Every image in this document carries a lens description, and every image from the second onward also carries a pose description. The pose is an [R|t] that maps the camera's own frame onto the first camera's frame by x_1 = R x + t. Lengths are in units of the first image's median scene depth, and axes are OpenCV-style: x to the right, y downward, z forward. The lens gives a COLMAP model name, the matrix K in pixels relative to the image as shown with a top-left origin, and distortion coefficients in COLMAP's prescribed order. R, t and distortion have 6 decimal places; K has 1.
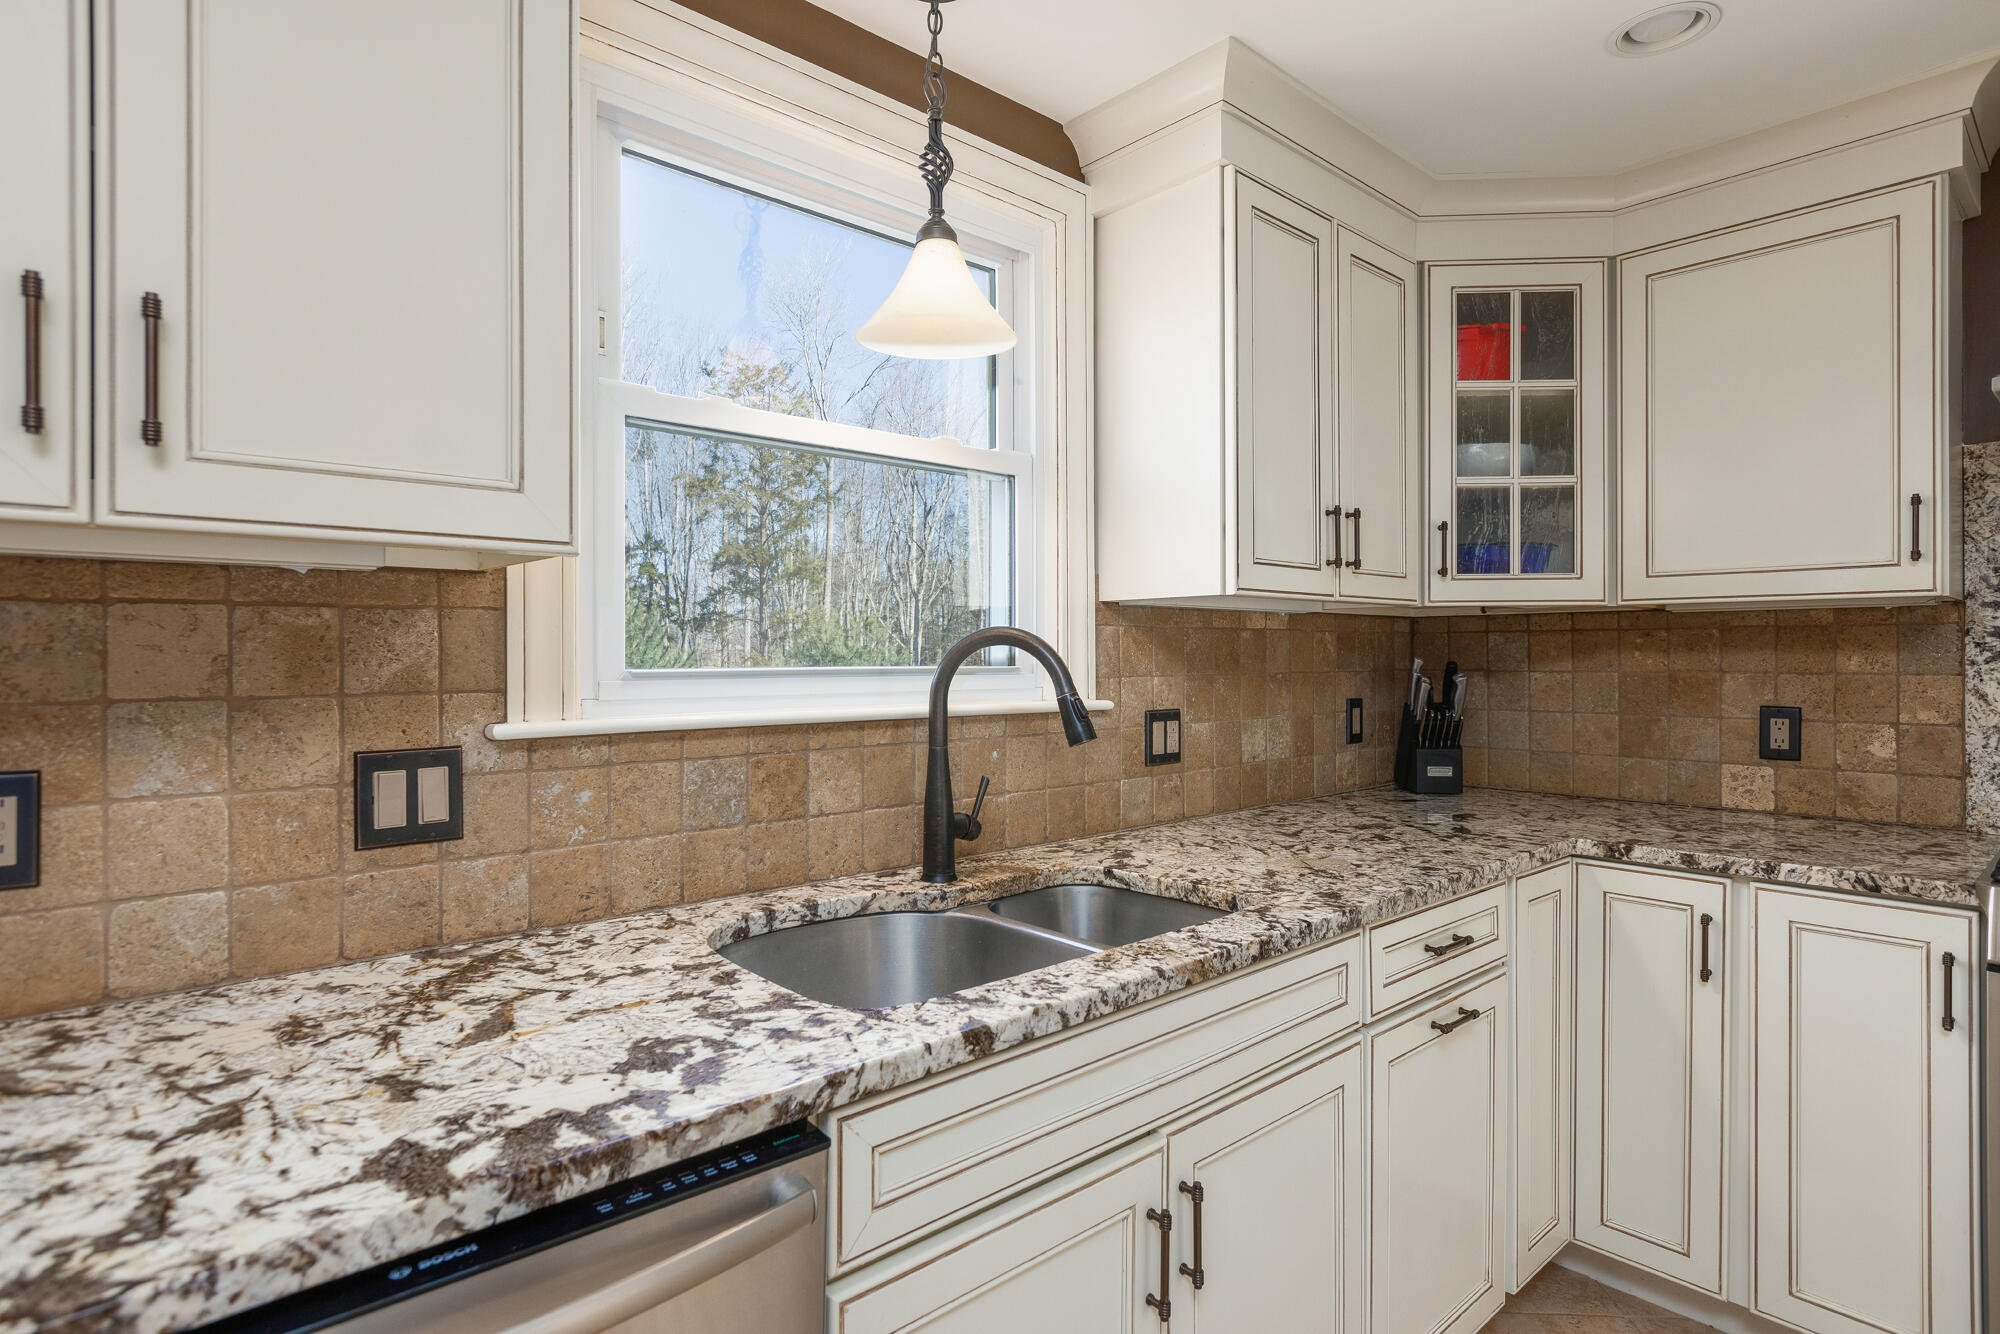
lens RADIAL K [[1029.4, 0, 987.0], [0, 1029.4, 658.9], [0, 0, 1]] dist [-0.002529, -0.000283]
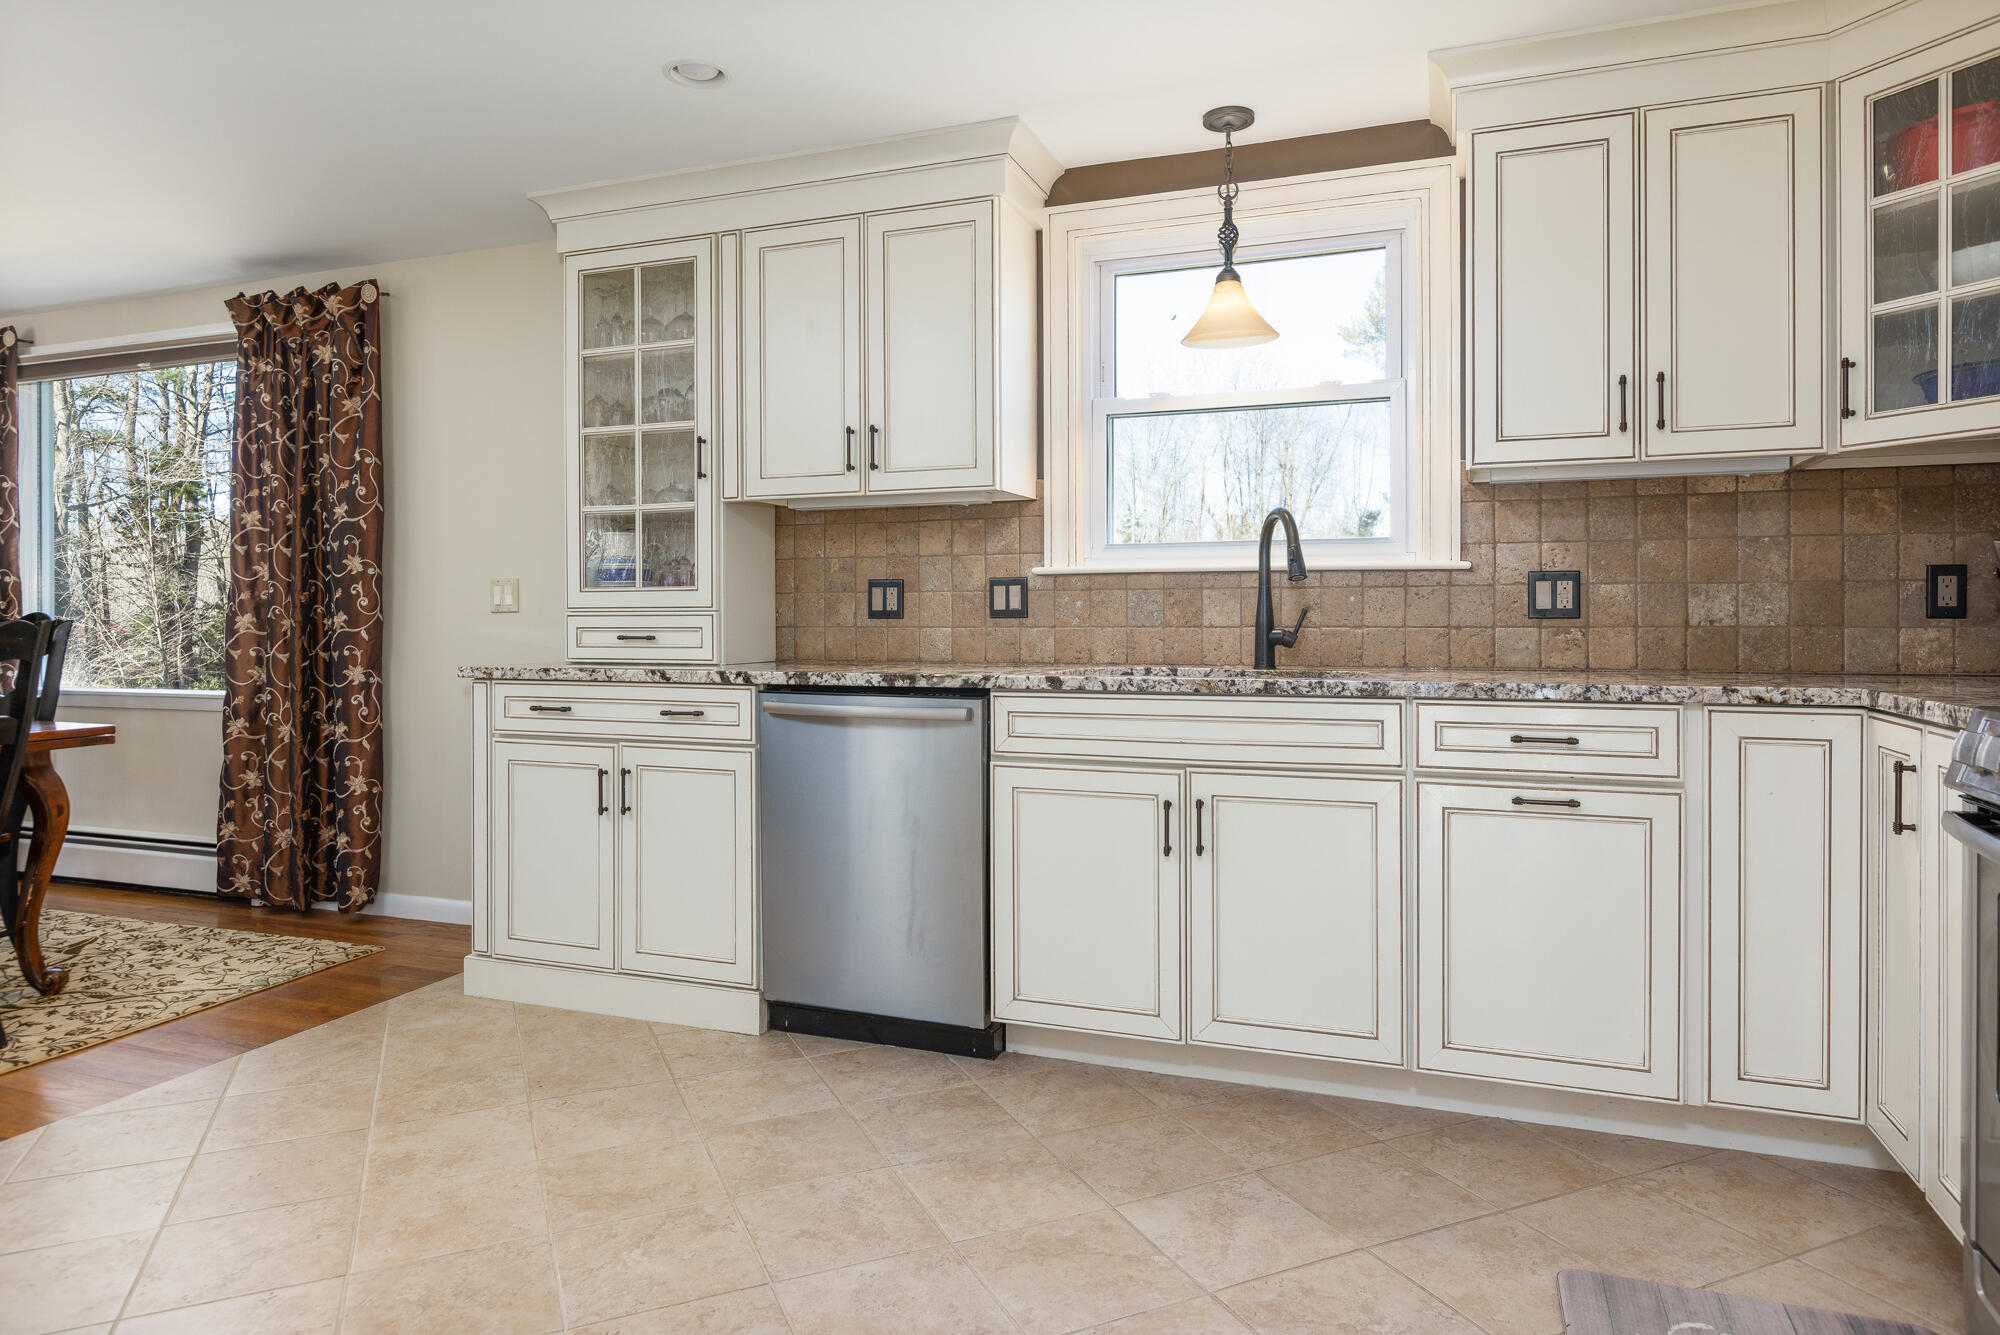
lens RADIAL K [[1206.7, 0, 999.4], [0, 1206.7, 623.1], [0, 0, 1]] dist [-0.002399, 0.001031]
pose [[0.465931, 0.006231, -0.884799, 1.196423], [-0.000427, 0.999977, 0.006817, 0.110034], [0.884821, -0.002798, 0.465923, -0.197130]]
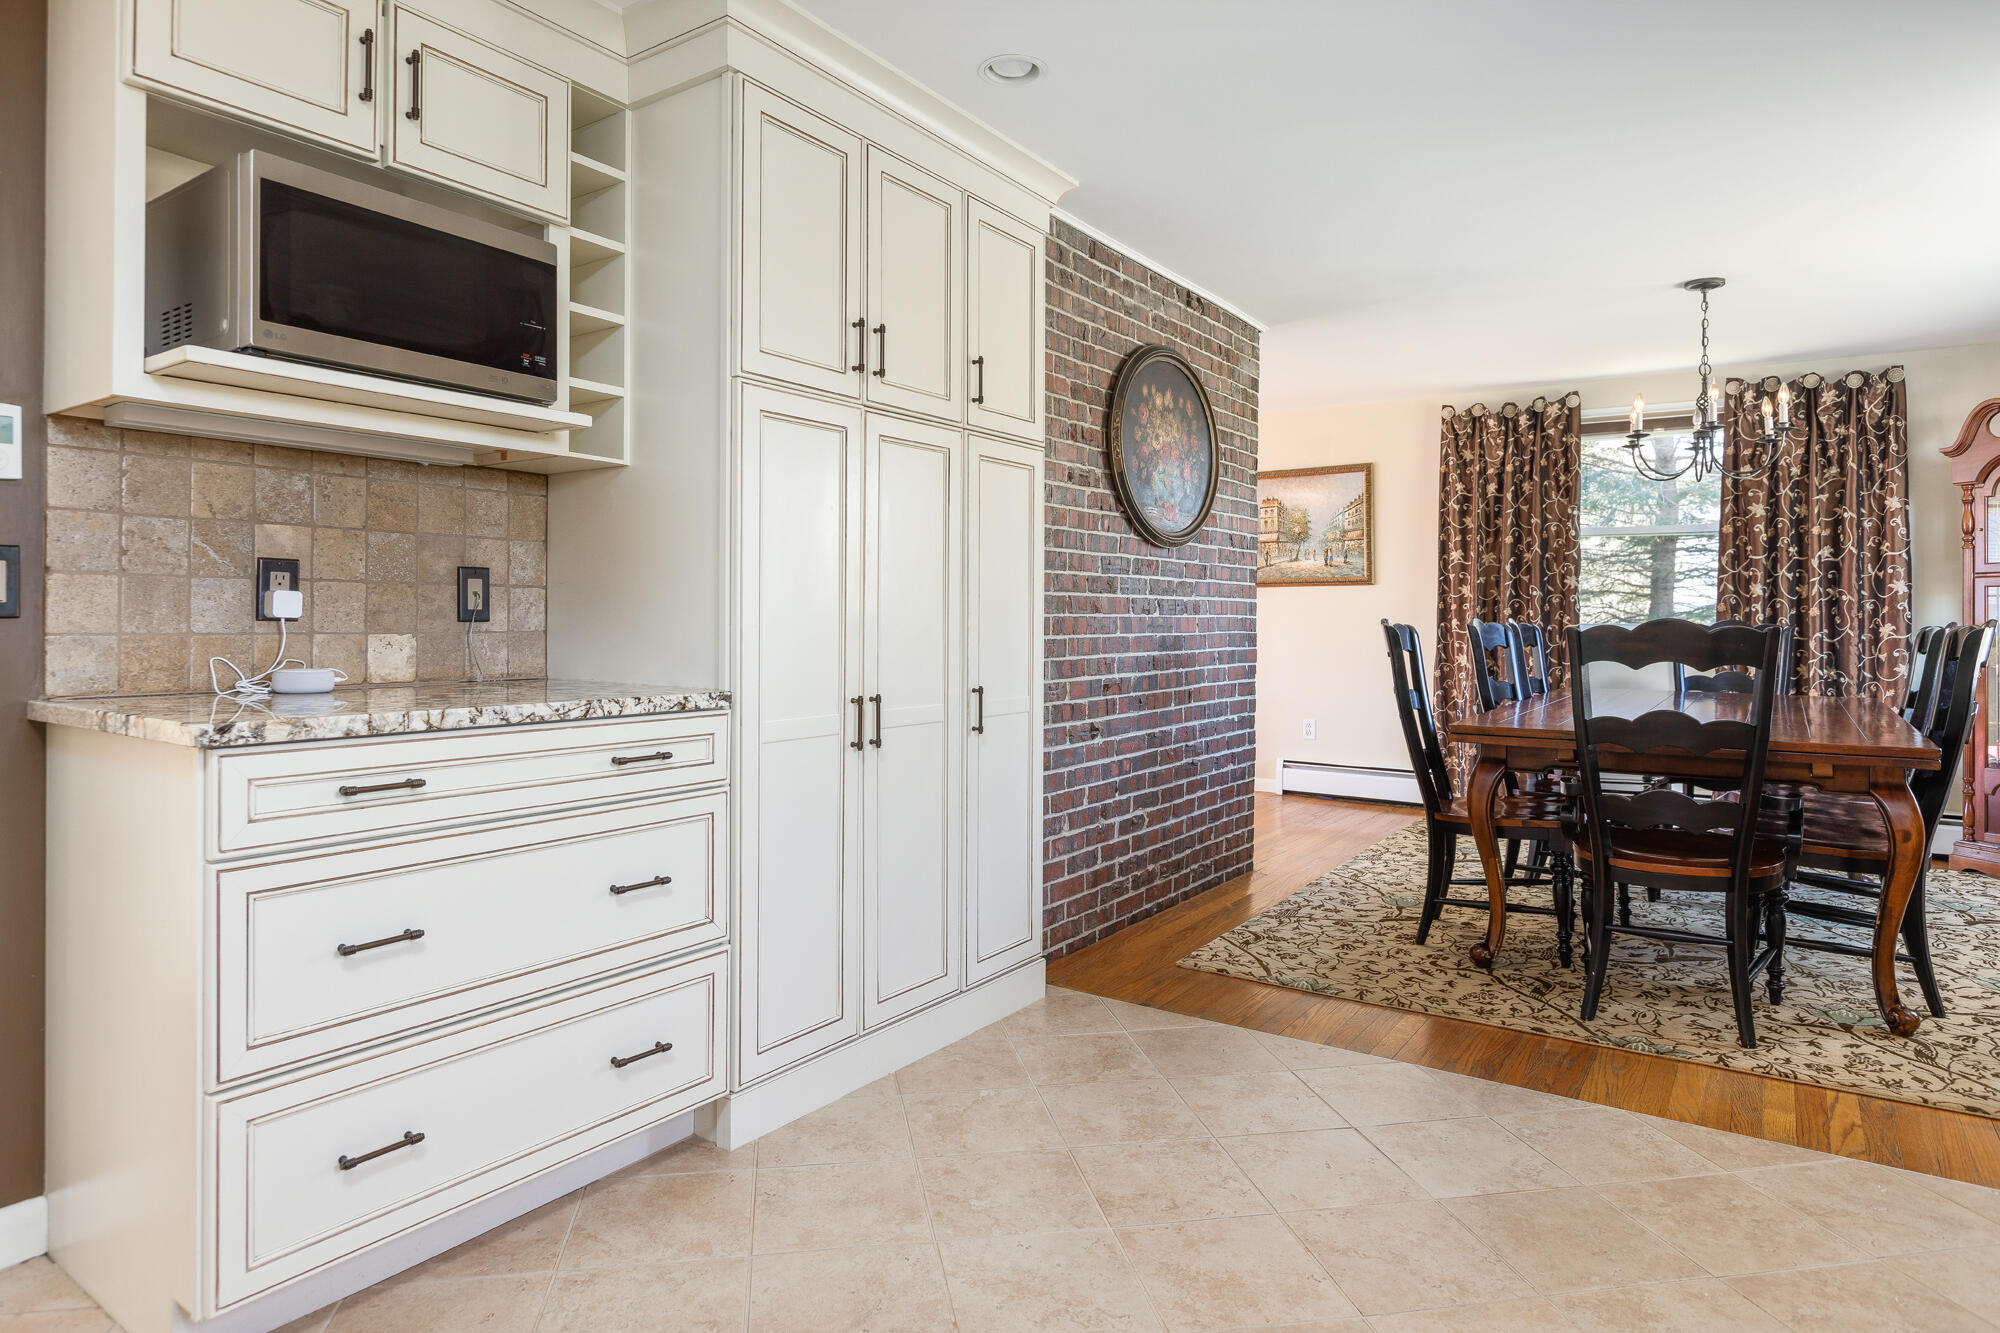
lens RADIAL K [[1142.7, 0, 1000.0], [0, 1142.7, 666.5], [0, 0, 1]] dist [0.000915, 0.000201]
pose [[-0.971597, 0.007015, -0.236536, -0.576366], [-0.001972, 0.999286, 0.037738, 0.116796], [0.236632, 0.037133, -0.970890, 1.922940]]
